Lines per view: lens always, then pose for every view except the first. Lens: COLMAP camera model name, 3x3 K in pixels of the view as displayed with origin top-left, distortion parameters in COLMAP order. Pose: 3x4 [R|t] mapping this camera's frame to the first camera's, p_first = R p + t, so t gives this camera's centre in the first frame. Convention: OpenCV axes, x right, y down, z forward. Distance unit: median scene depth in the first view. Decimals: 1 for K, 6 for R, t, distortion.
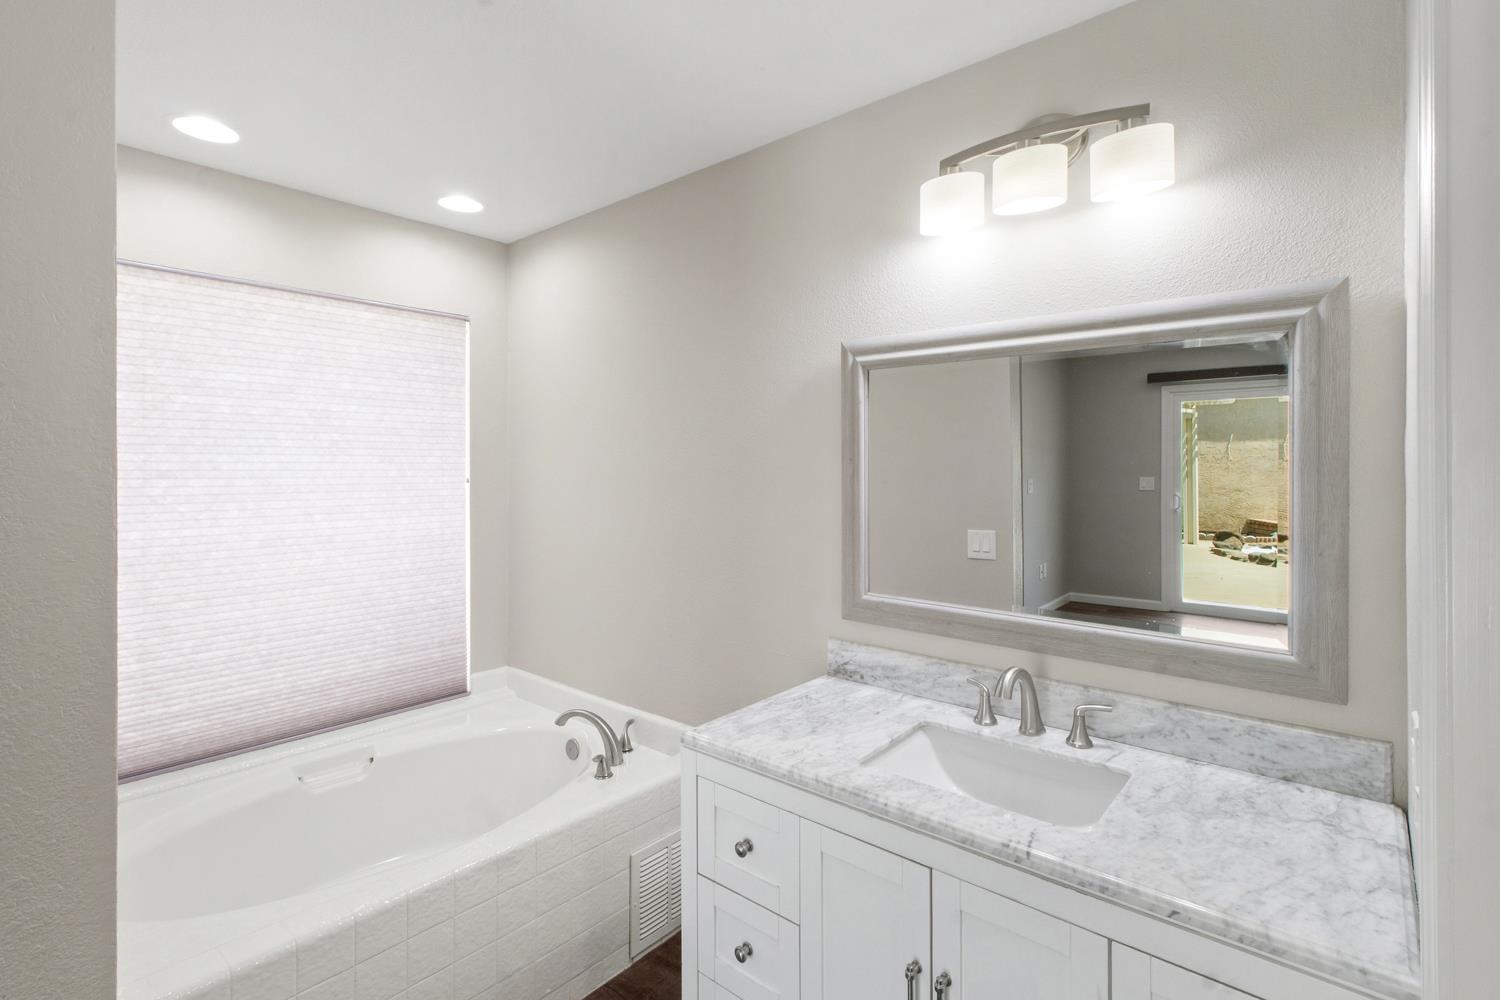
lens RADIAL K [[720.6, 0, 740.3], [0, 720.6, 462.5], [0, 0, 1]] dist [0.003572, 0.001497]
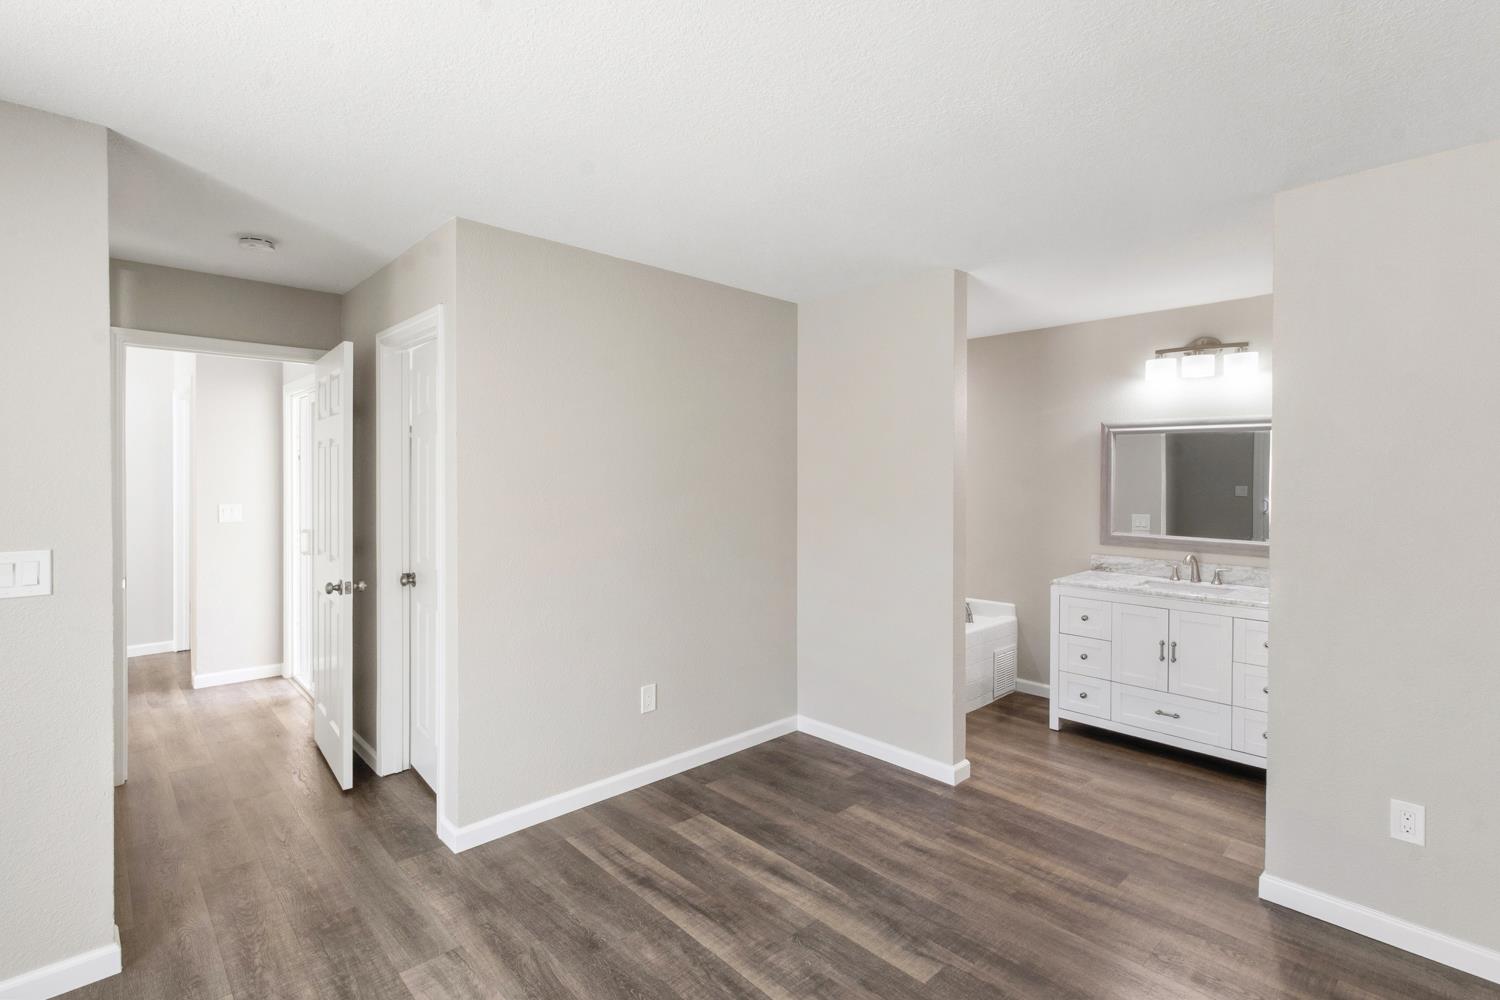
lens RADIAL K [[720.6, 0, 730.1], [0, 720.6, 475.6], [0, 0, 1]] dist [0.003572, 0.001497]
pose [[0.994994, 0.007959, -0.099613, -0.922408], [-0.007151, 0.999939, 0.008469, -0.011119], [0.099674, -0.007714, 0.994990, -1.594761]]
